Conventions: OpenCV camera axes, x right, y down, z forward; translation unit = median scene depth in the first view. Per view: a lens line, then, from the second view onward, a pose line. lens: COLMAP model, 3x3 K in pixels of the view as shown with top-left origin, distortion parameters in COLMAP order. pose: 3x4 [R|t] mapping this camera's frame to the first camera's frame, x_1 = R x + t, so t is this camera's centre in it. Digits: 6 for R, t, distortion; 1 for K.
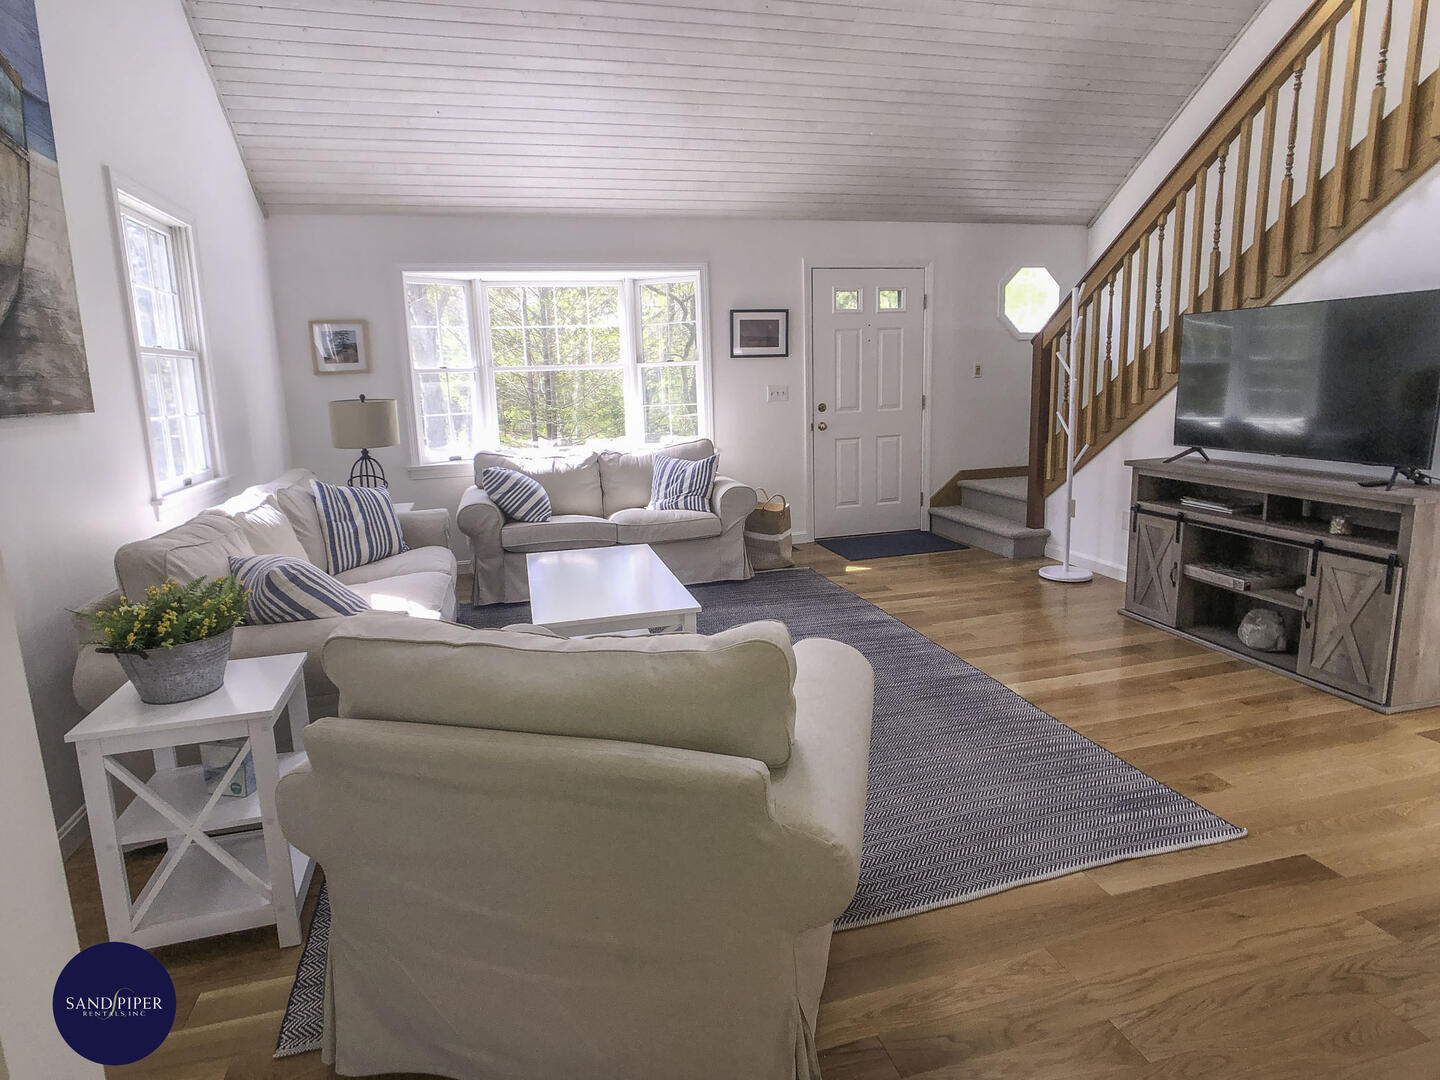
lens RADIAL K [[777.0, 0, 717.1], [0, 777.0, 515.6], [0, 0, 1]] dist [-0.056100, 0.021473]
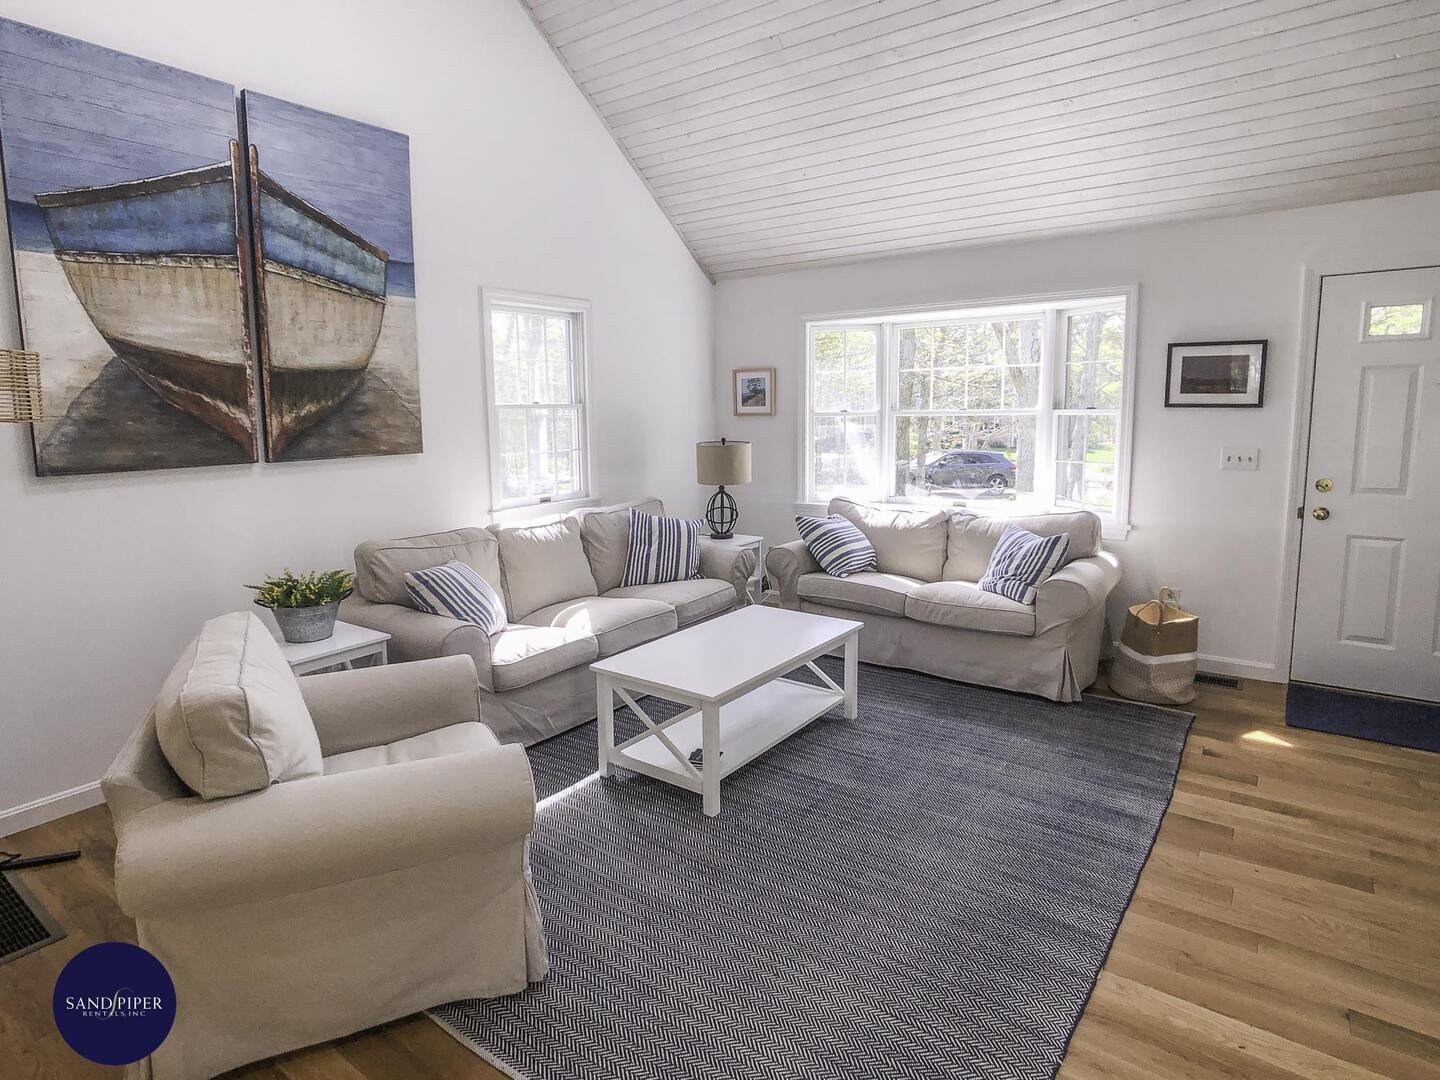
lens RADIAL K [[818.5, 0, 719.0], [0, 818.5, 506.1], [0, 0, 1]] dist [0.003269, -0.025430]
pose [[0.609392, 0.120506, -0.783658, 0.445964], [-0.144923, 0.988661, 0.039334, -0.091606], [0.779512, 0.089601, 0.619946, 0.218314]]
